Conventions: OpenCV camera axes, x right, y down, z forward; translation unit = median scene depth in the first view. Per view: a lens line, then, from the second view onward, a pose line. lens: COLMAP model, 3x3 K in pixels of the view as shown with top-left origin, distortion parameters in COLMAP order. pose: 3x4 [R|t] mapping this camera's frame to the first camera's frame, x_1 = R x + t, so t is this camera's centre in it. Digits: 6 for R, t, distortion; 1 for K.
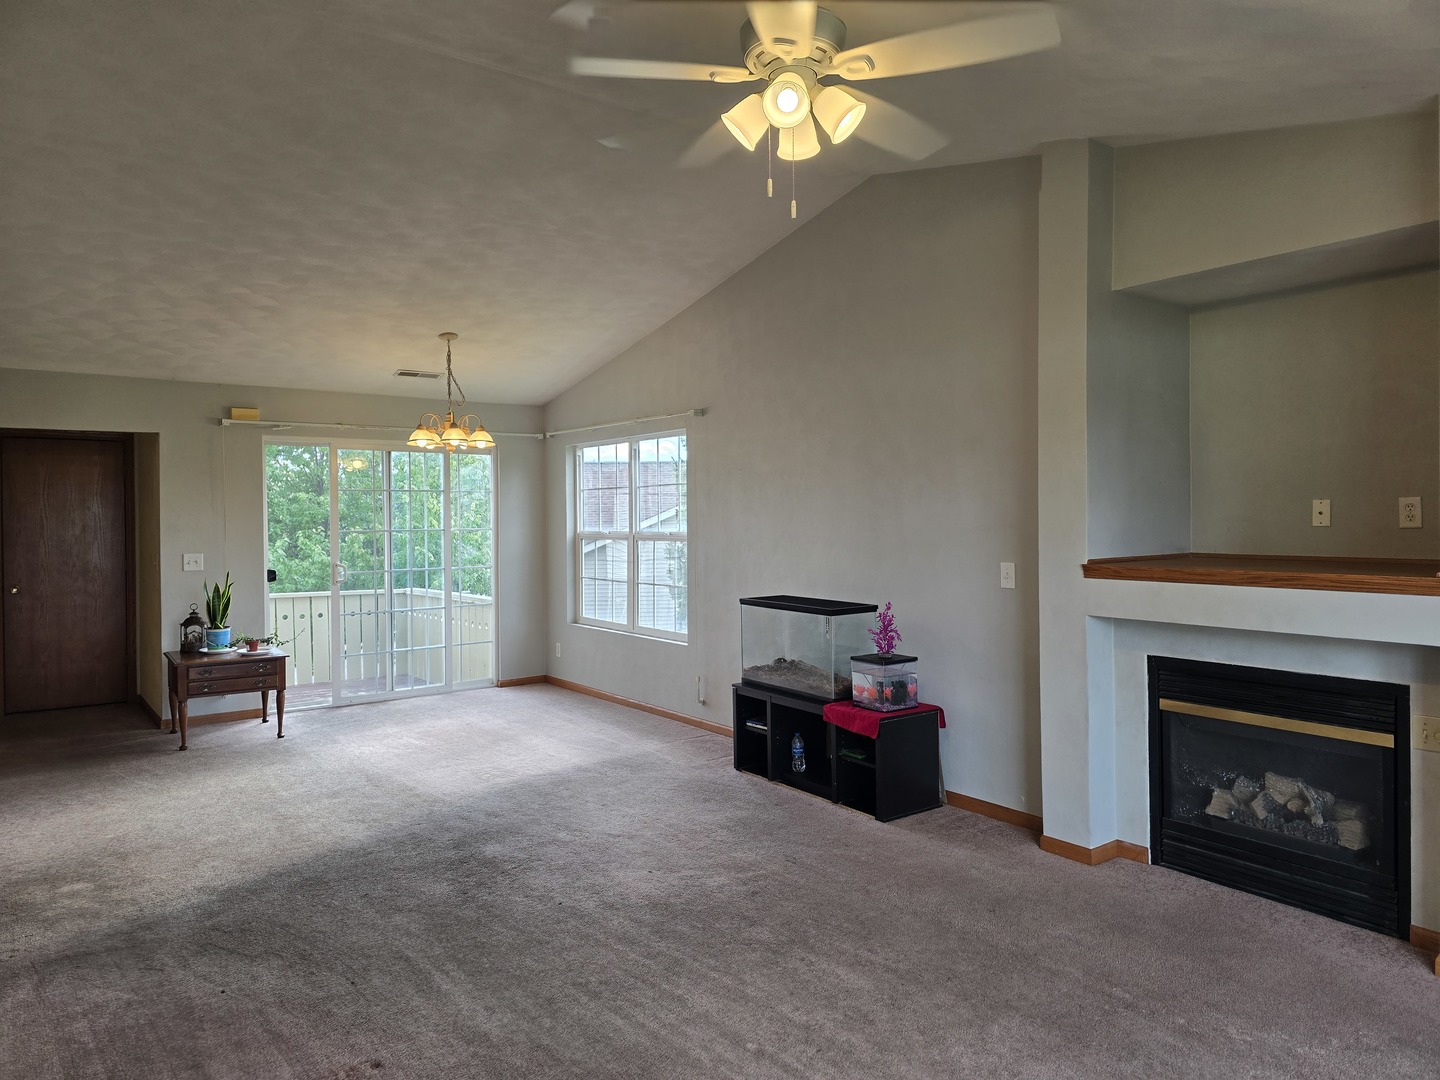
lens RADIAL K [[963.1, 0, 725.6], [0, 963.1, 534.1], [0, 0, 1]] dist [0.077125, -0.073907]
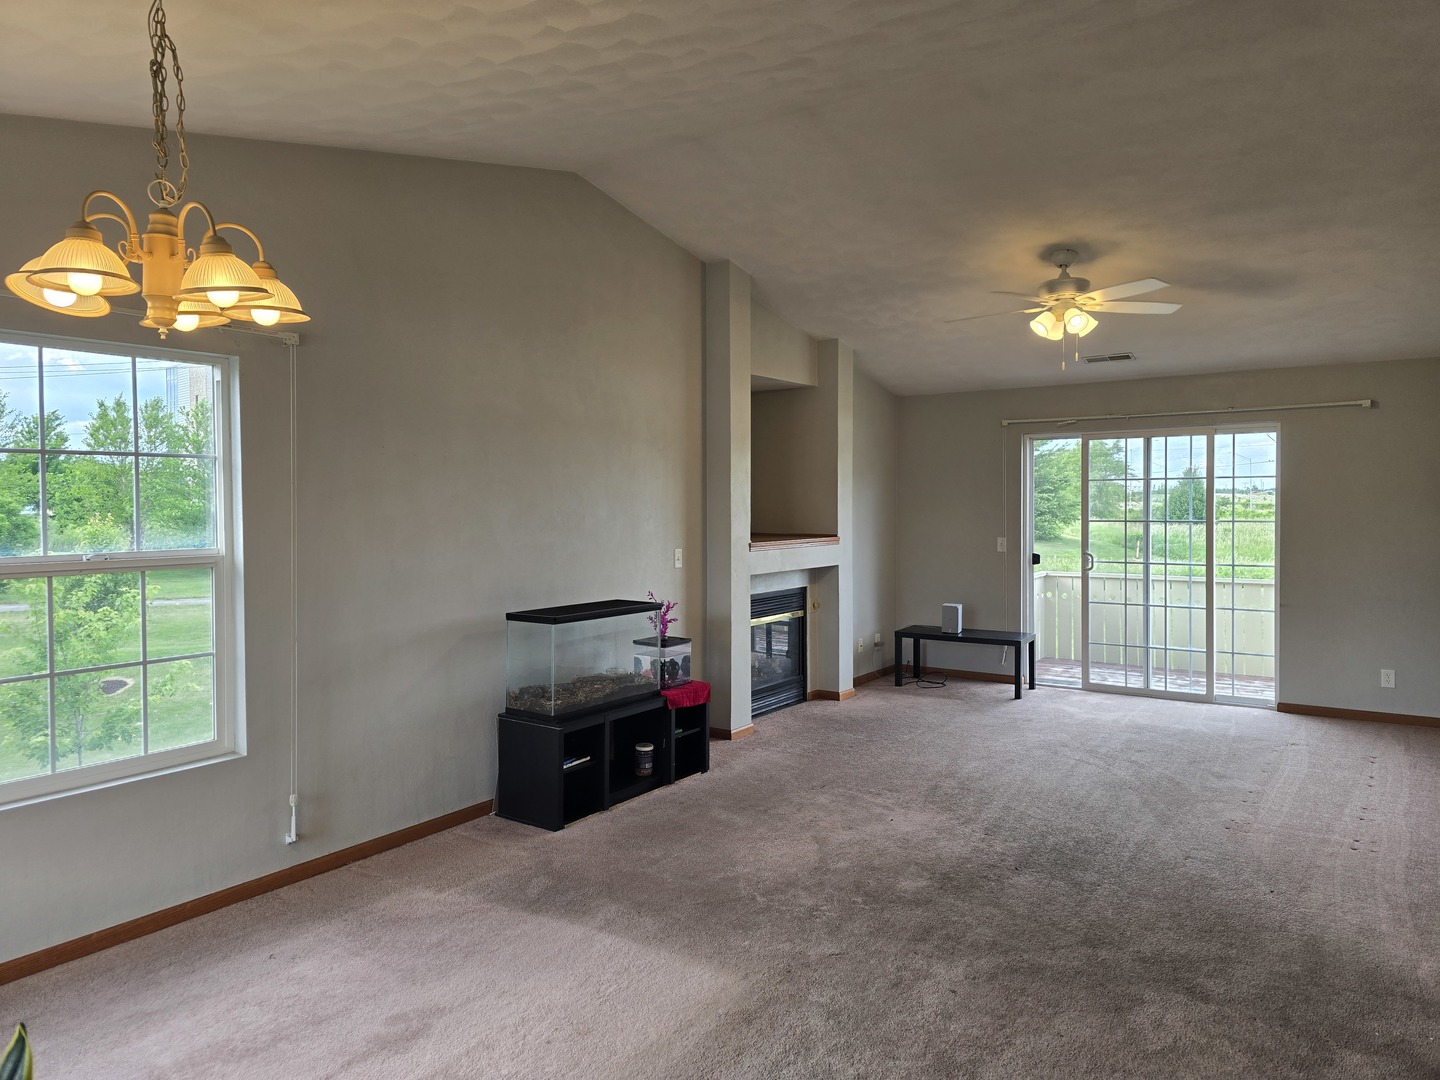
lens RADIAL K [[973.6, 0, 744.8], [0, 973.6, 532.2], [0, 0, 1]] dist [0.086683, -0.067279]
pose [[-0.339839, -0.021516, 0.940237, -0.898292], [0.023013, 0.999249, 0.031184, -0.028189], [-0.940202, 0.032235, -0.339089, 1.253791]]
